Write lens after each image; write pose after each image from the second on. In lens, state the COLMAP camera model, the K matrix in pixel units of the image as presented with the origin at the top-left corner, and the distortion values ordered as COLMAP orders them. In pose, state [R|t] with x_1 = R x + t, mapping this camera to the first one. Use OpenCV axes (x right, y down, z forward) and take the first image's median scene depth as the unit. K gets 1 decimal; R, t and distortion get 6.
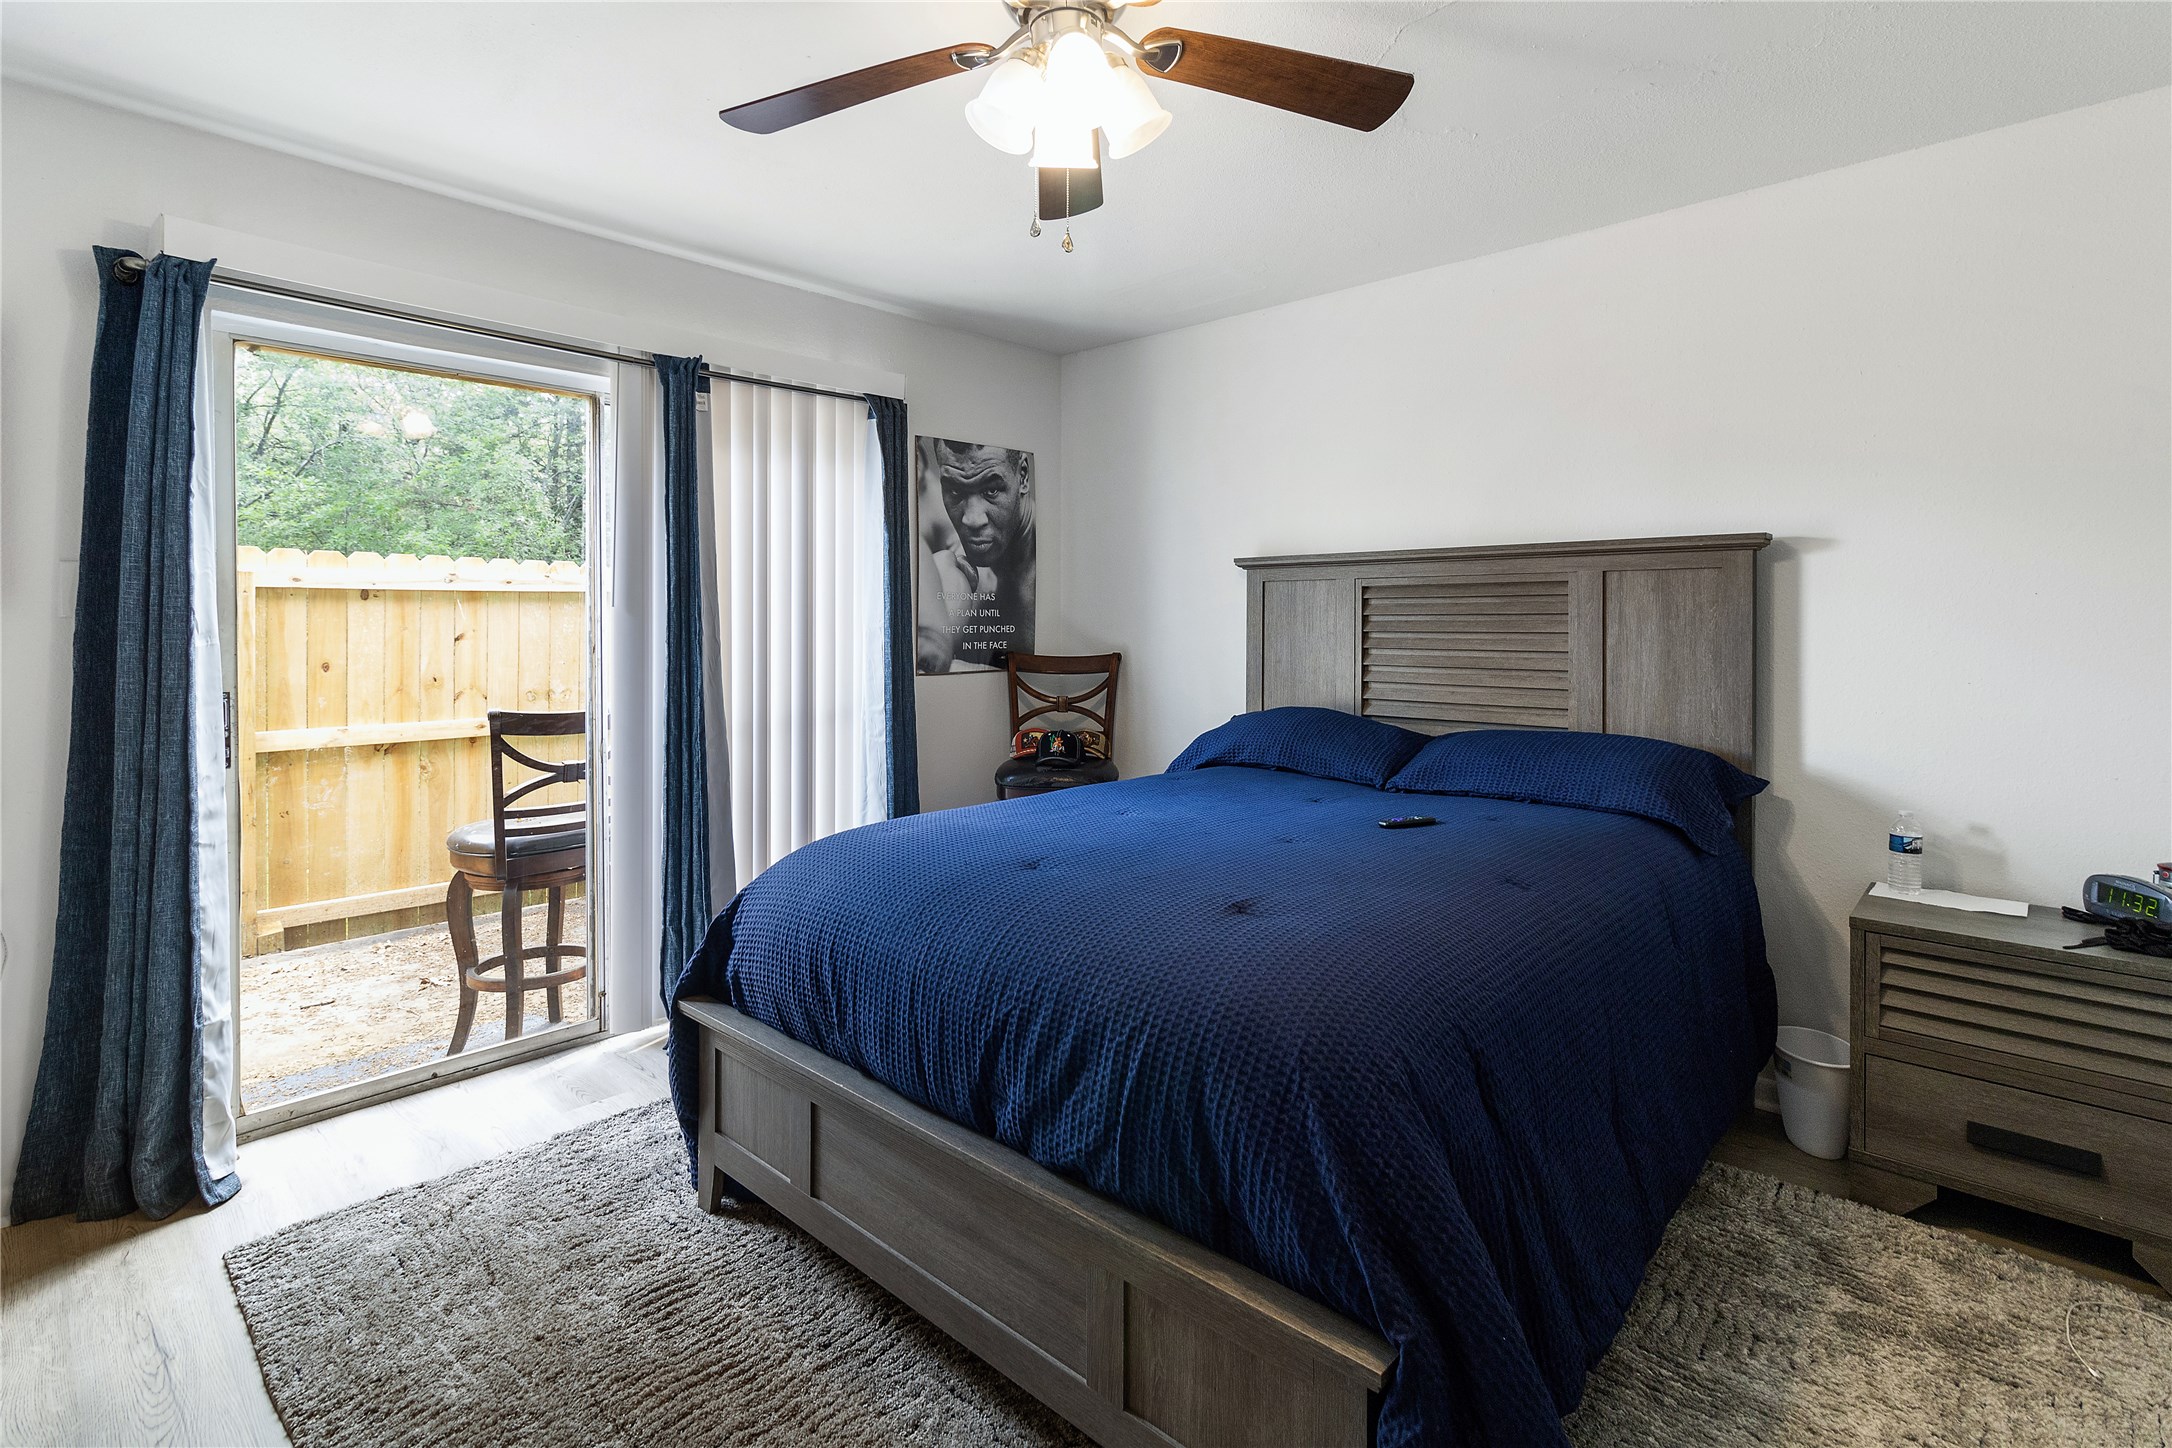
lens RADIAL K [[1035.5, 0, 1092.2], [0, 1035.5, 638.2], [0, 0, 1]] dist [-0.000099, 0.000223]
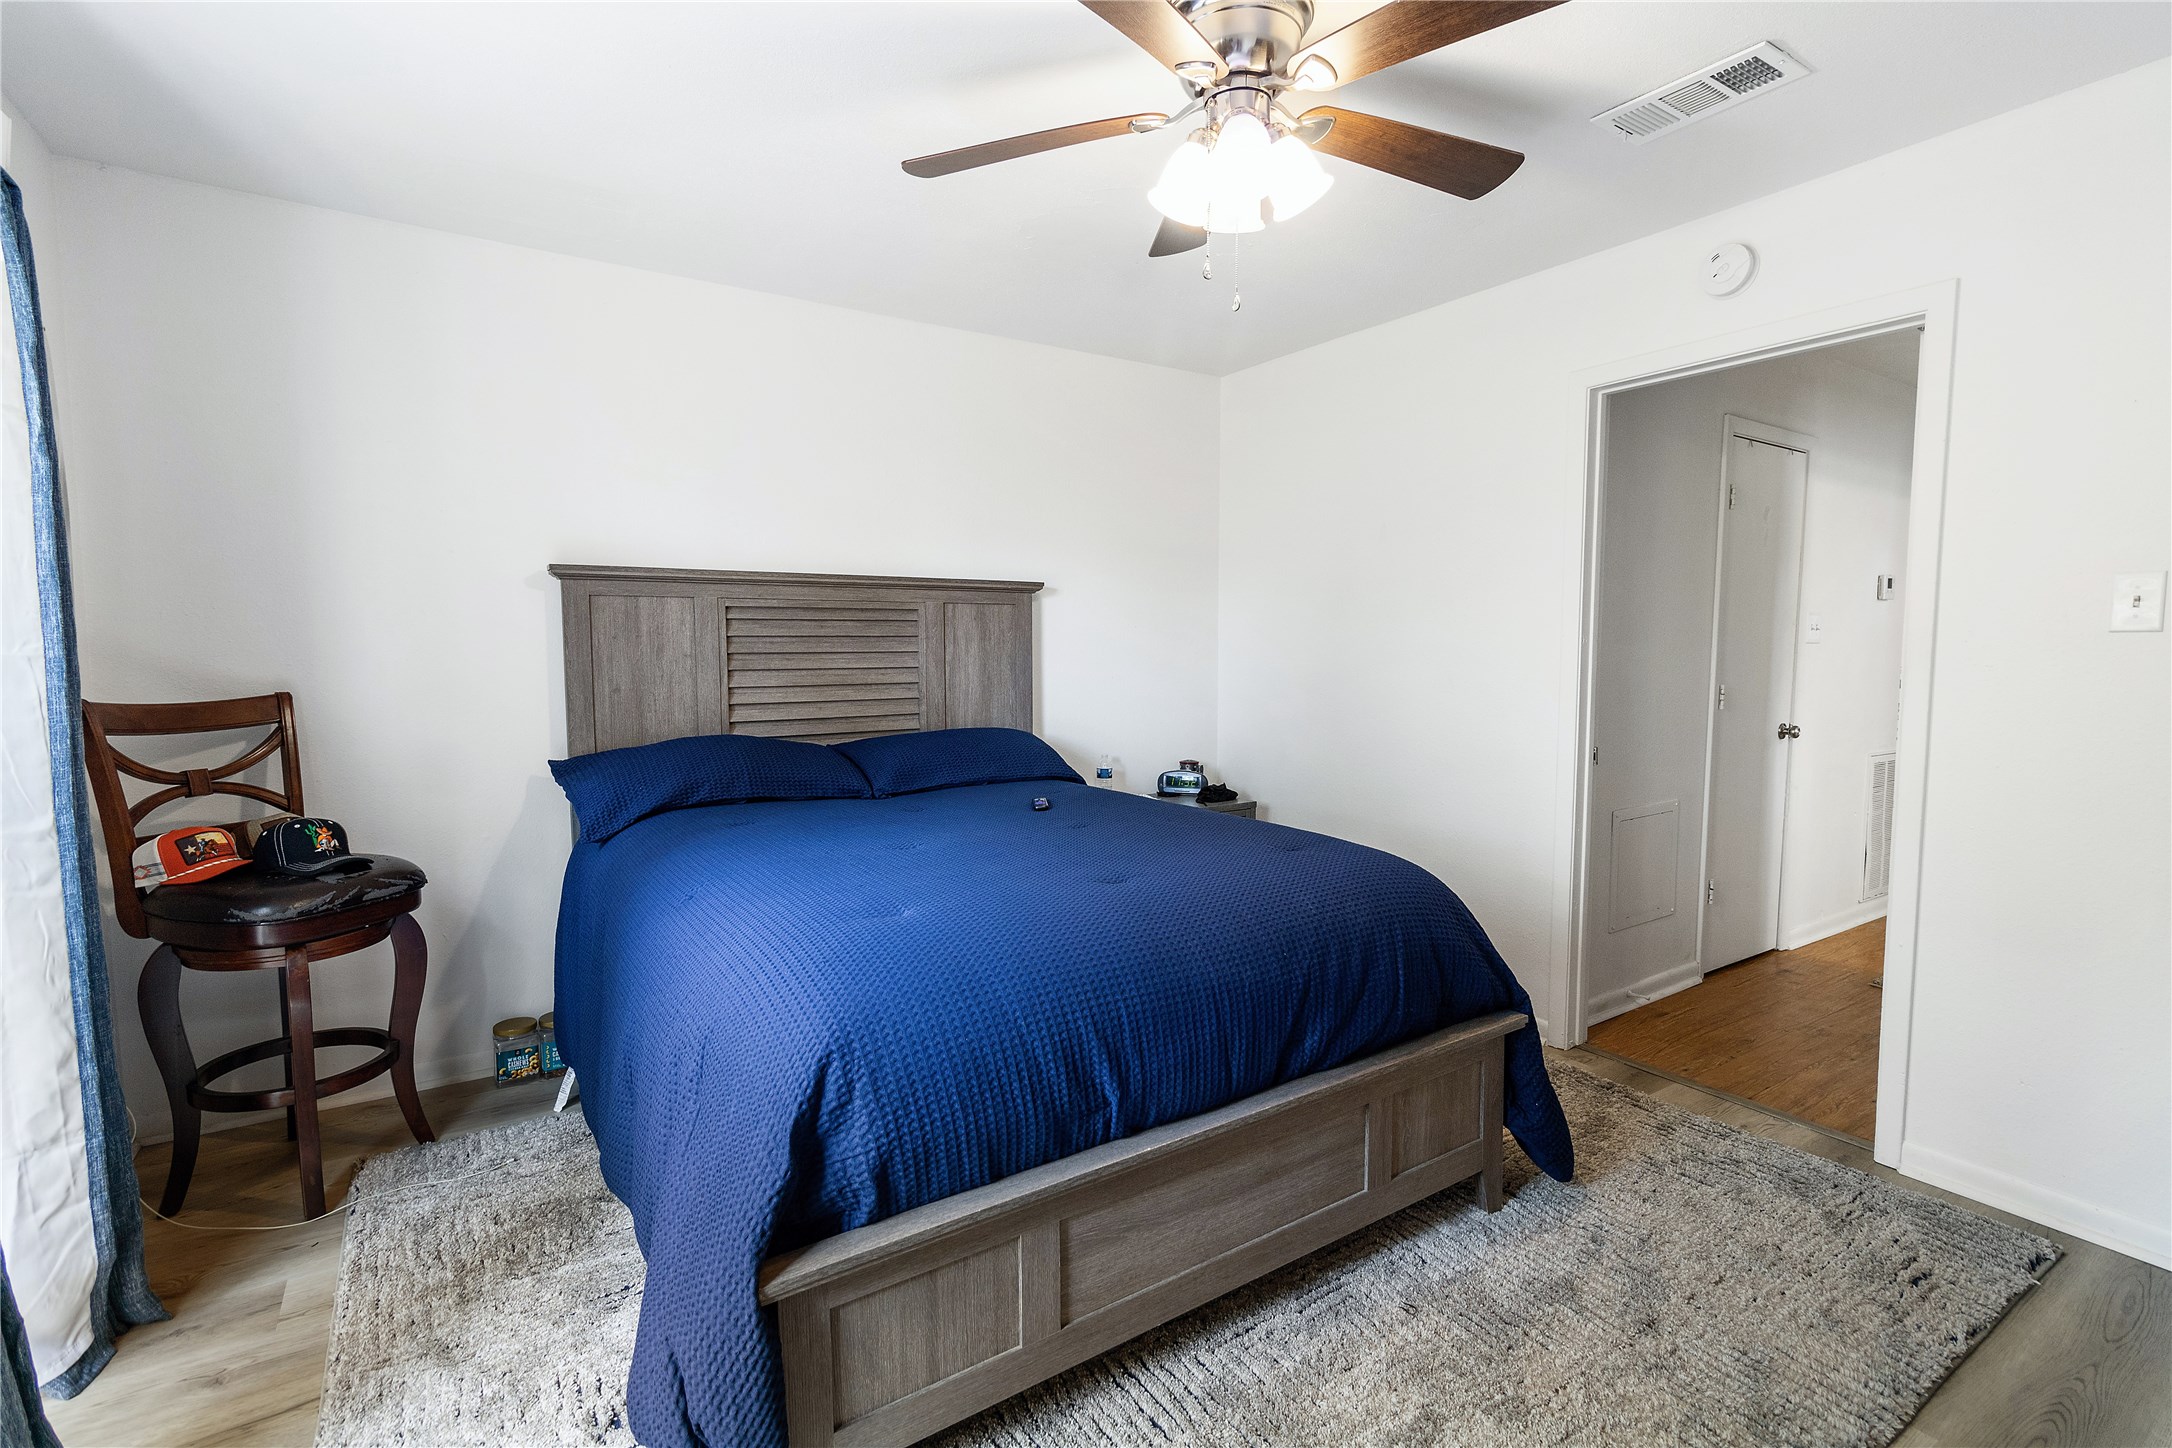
lens RADIAL K [[1009.2, 0, 1101.1], [0, 1009.2, 723.1], [0, 0, 1]] dist [0.001777, 0.000630]
pose [[0.225906, -0.081478, 0.970736, -0.647845], [0.014601, 0.996667, 0.080257, -0.013080], [-0.974040, -0.003957, 0.226343, 0.494688]]
